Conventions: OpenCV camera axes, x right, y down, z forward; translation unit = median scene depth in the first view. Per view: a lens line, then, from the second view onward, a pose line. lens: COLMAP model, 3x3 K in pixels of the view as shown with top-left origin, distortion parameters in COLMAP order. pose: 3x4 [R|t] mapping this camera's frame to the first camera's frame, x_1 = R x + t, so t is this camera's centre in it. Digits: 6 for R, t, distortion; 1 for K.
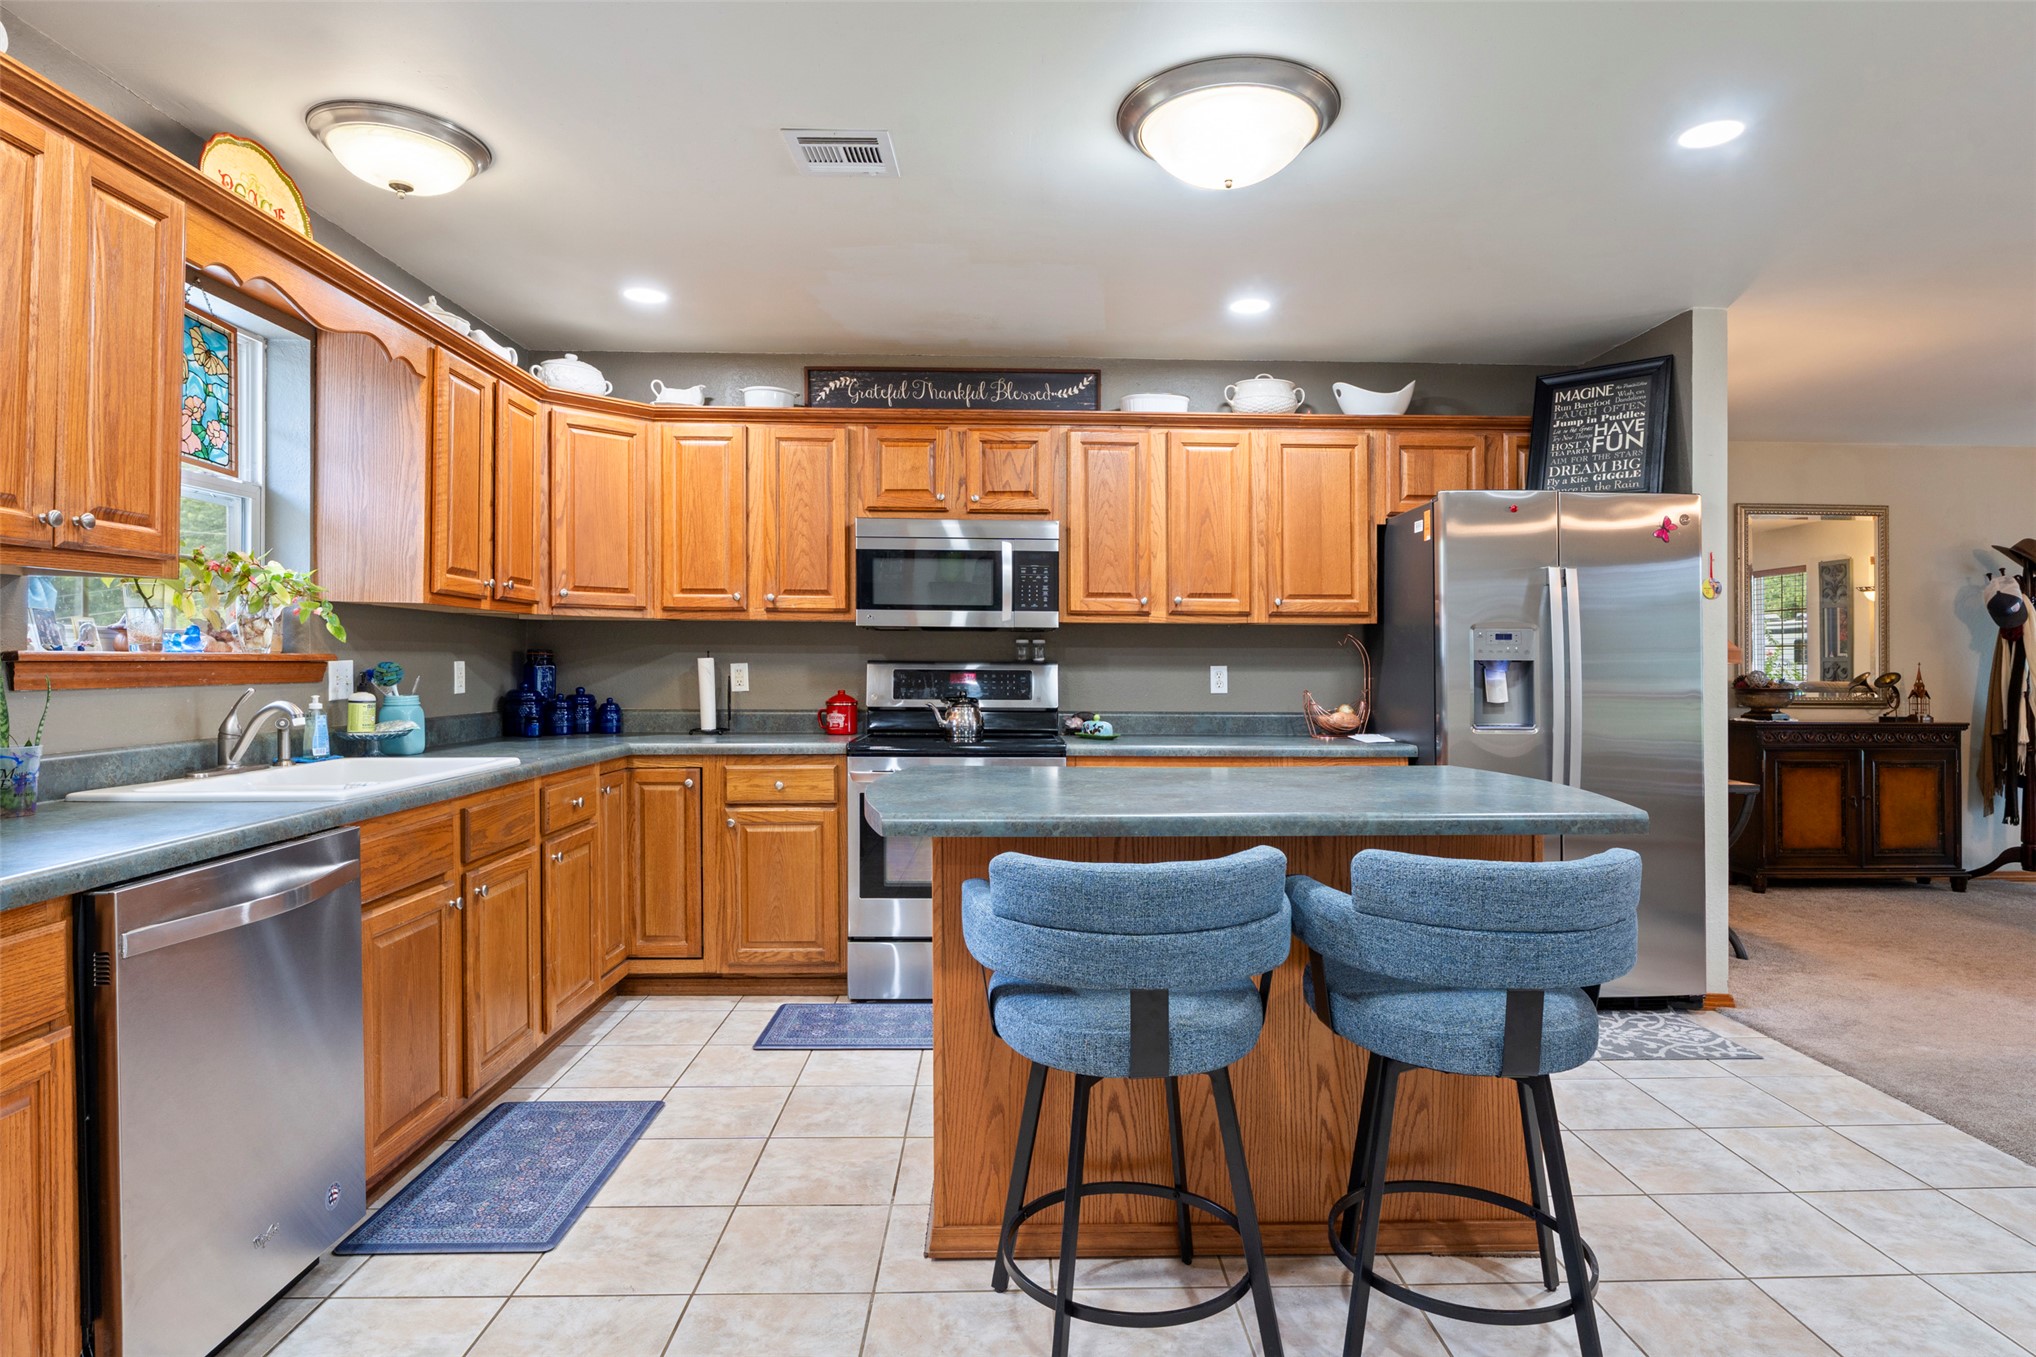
lens RADIAL K [[1121.3, 0, 1046.0], [0, 1121.3, 640.1], [0, 0, 1]] dist [-0.009143, 0.007038]
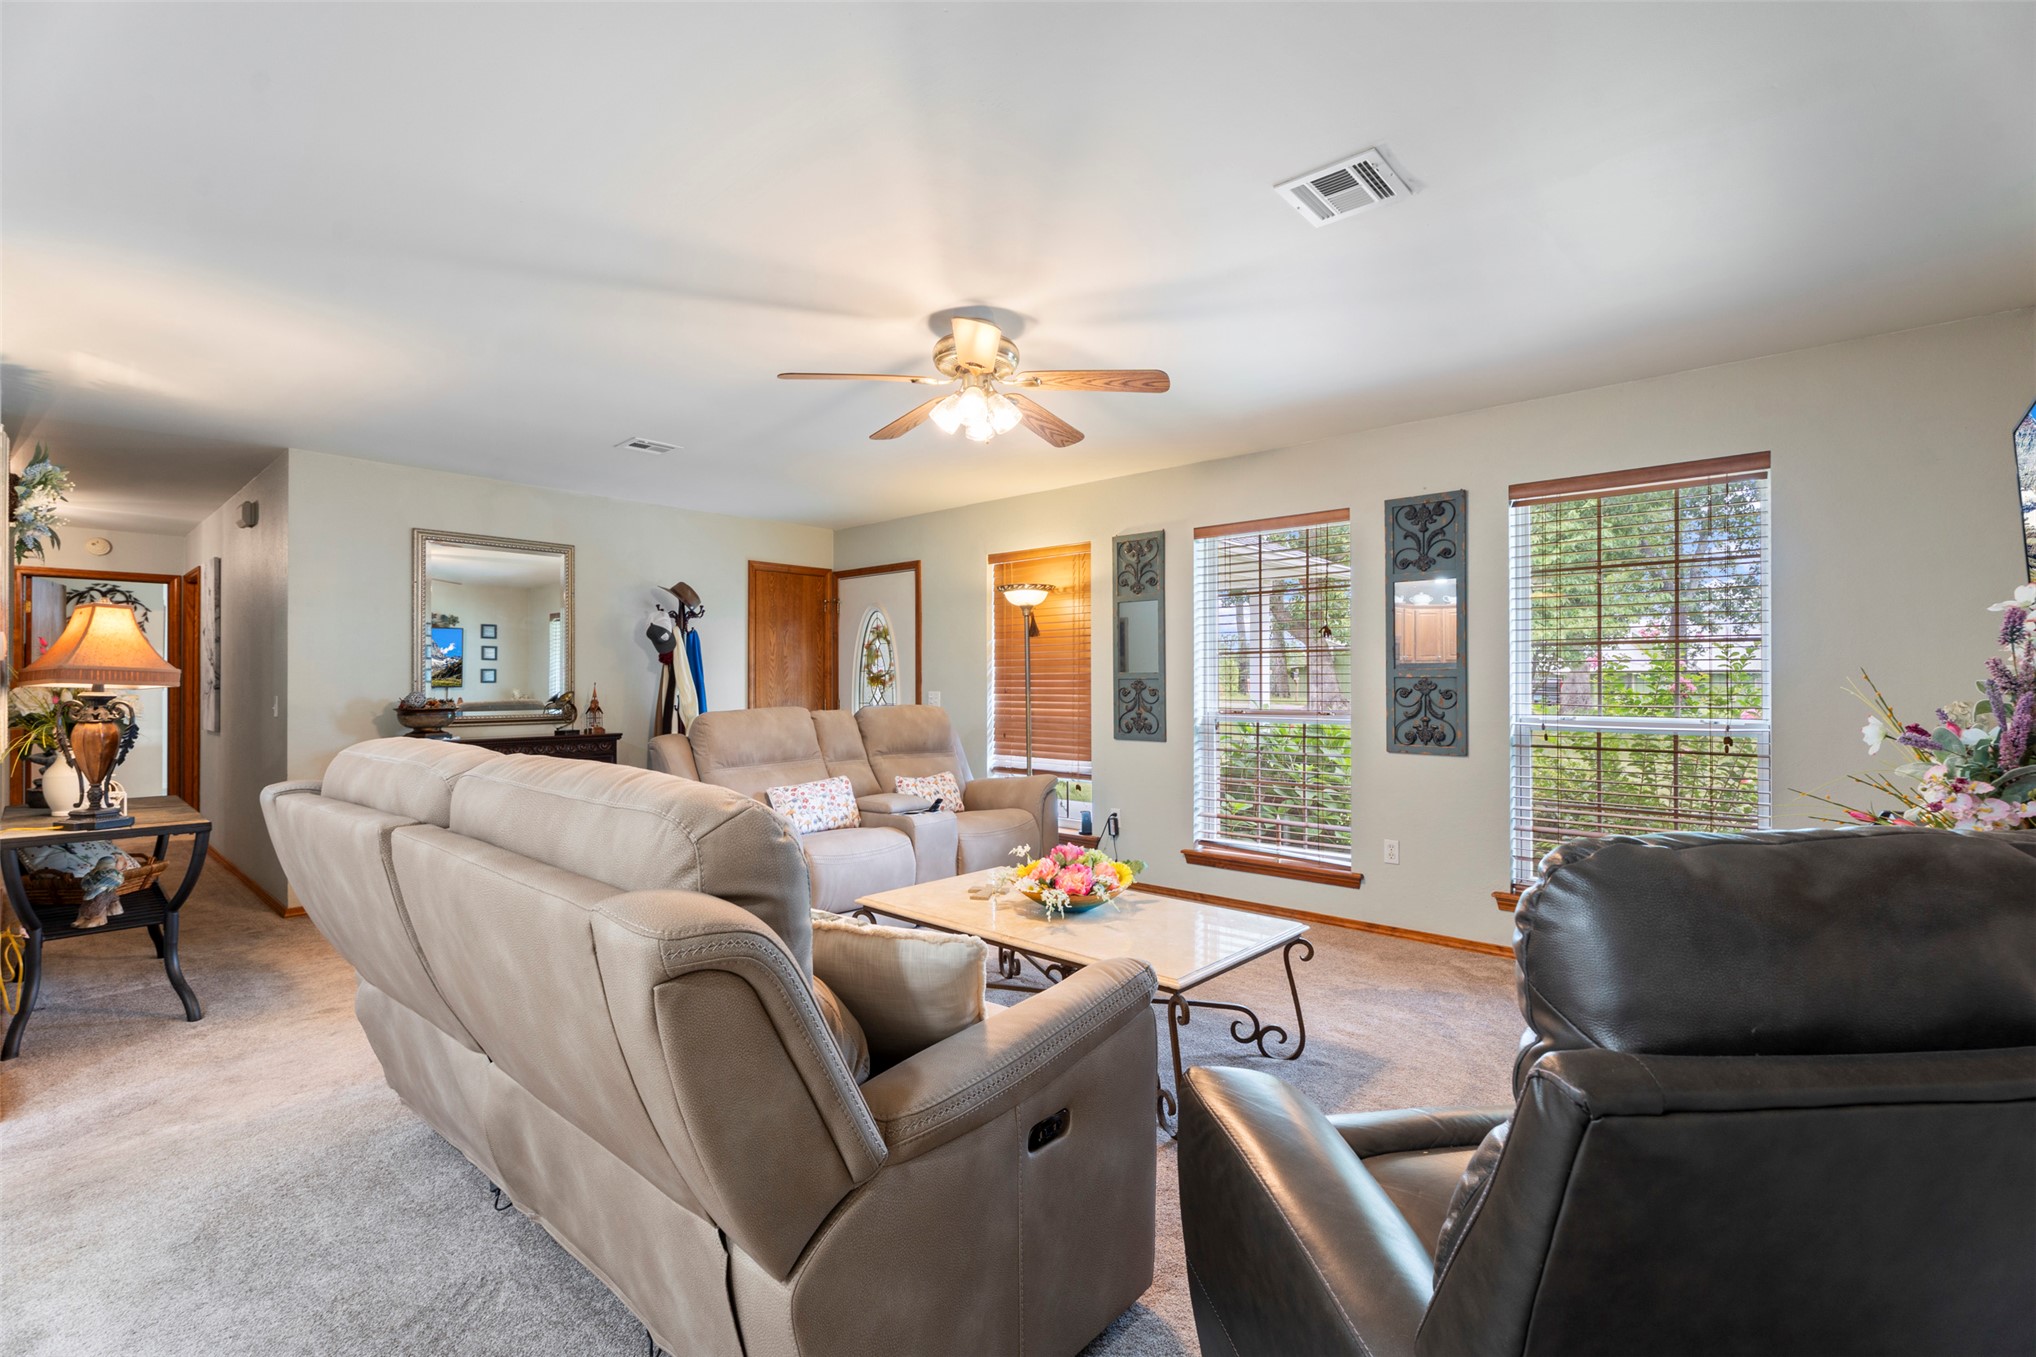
lens RADIAL K [[906.3, 0, 1035.5], [0, 906.3, 670.9], [0, 0, 1]] dist [-0.001304, 0.000053]
pose [[0.694403, 0.001252, 0.719585, 0.618427], [-0.006823, 0.999965, 0.004845, 0.000089], [-0.719554, -0.008274, 0.694388, 0.023718]]
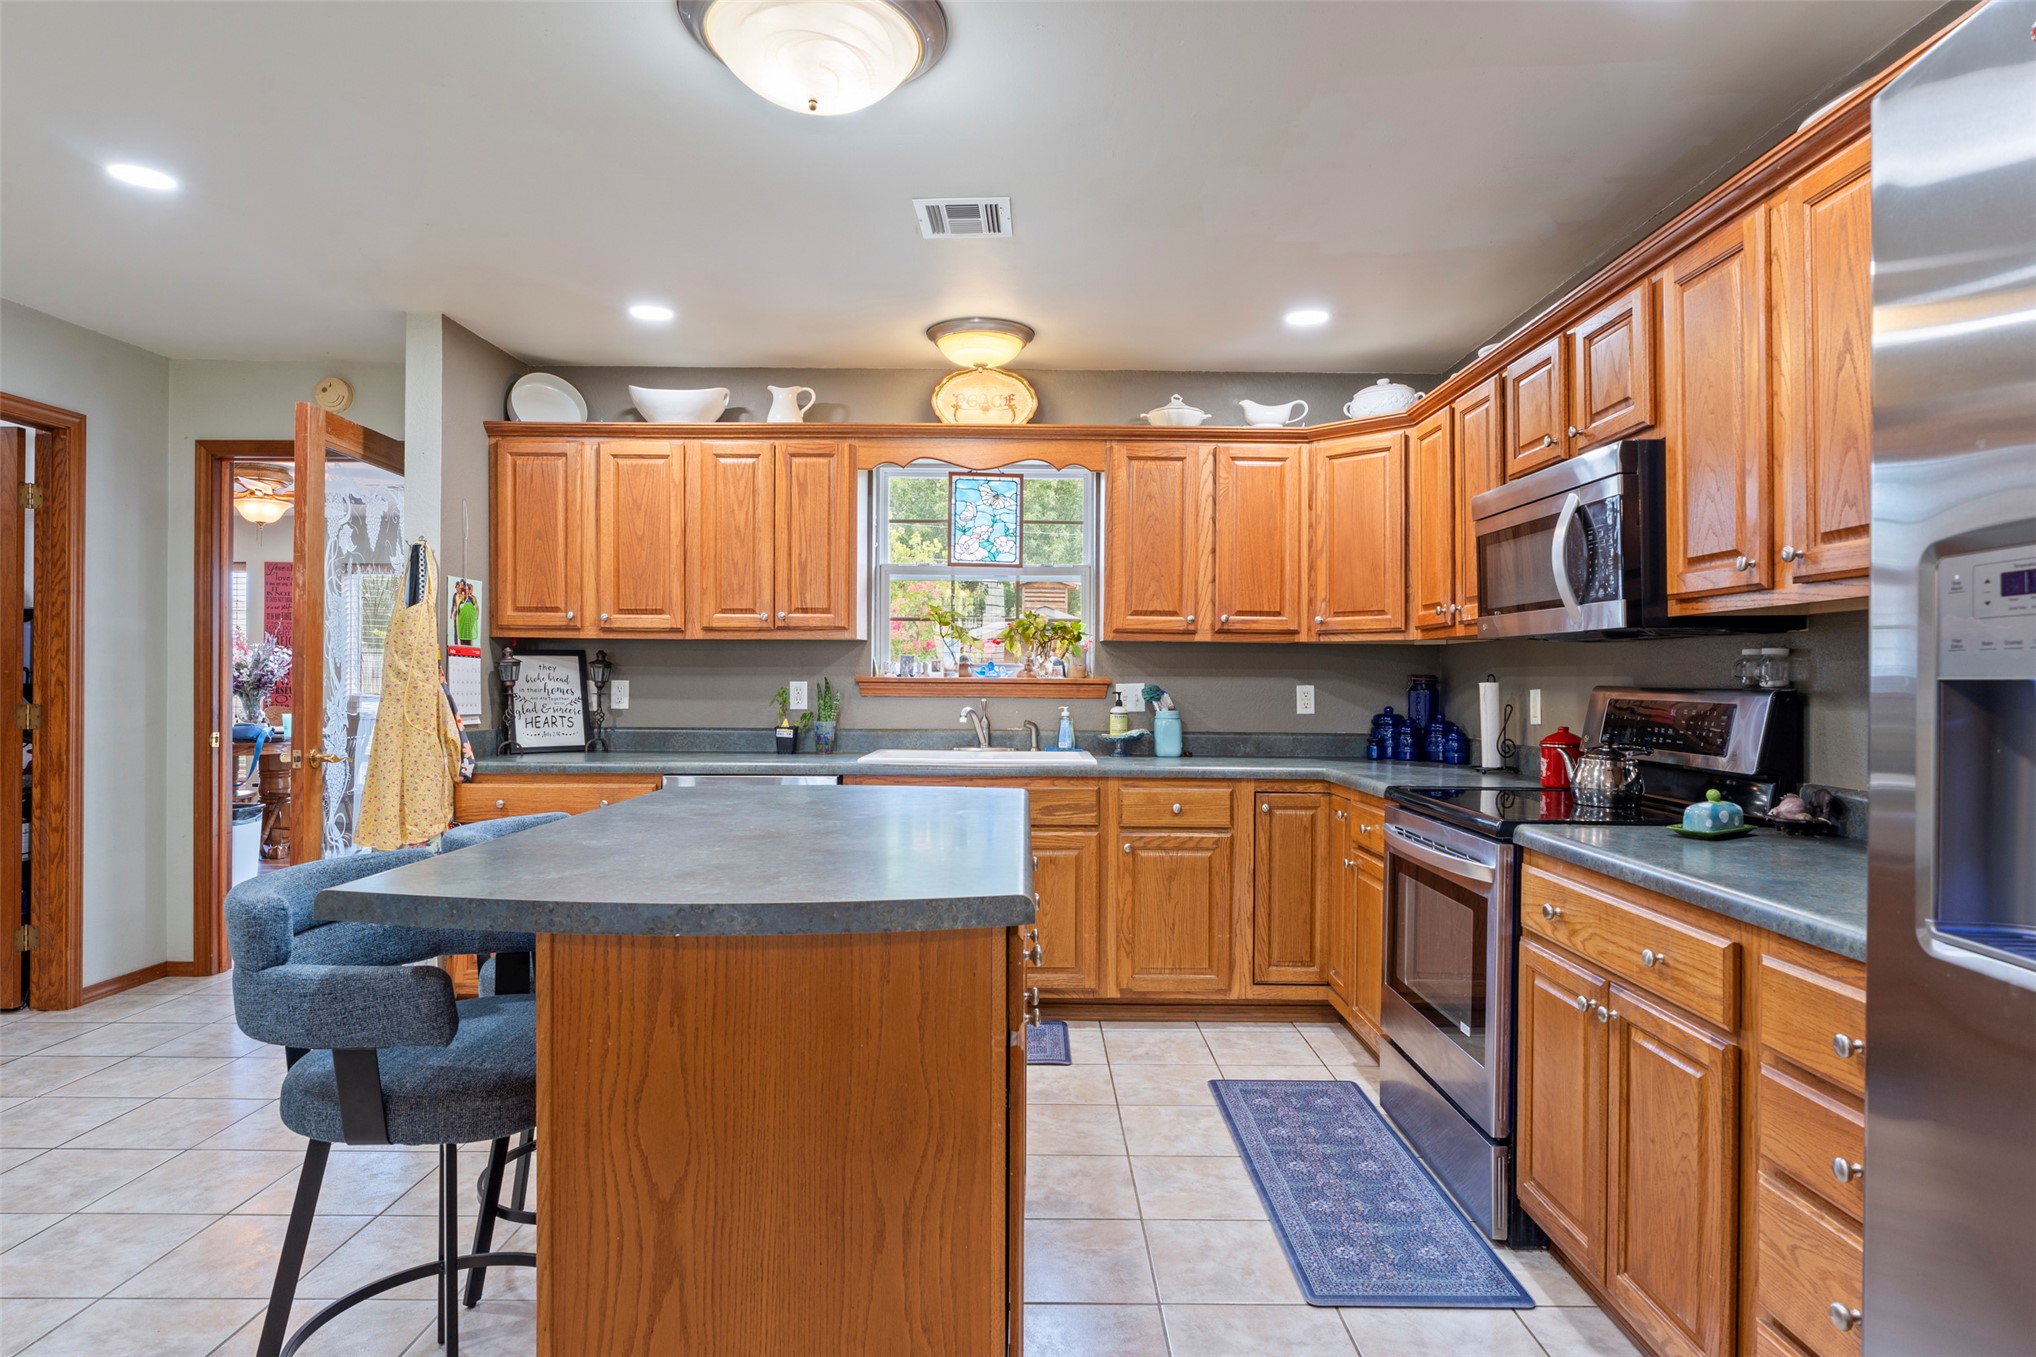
lens RADIAL K [[1131.6, 0, 1031.8], [0, 1131.6, 668.5], [0, 0, 1]] dist [-0.019631, 0.001722]
pose [[-0.035392, -0.014017, -0.999275, 0.593865], [0.011236, 0.999833, -0.014423, 0.014355], [0.999310, -0.011738, -0.035228, 0.719240]]
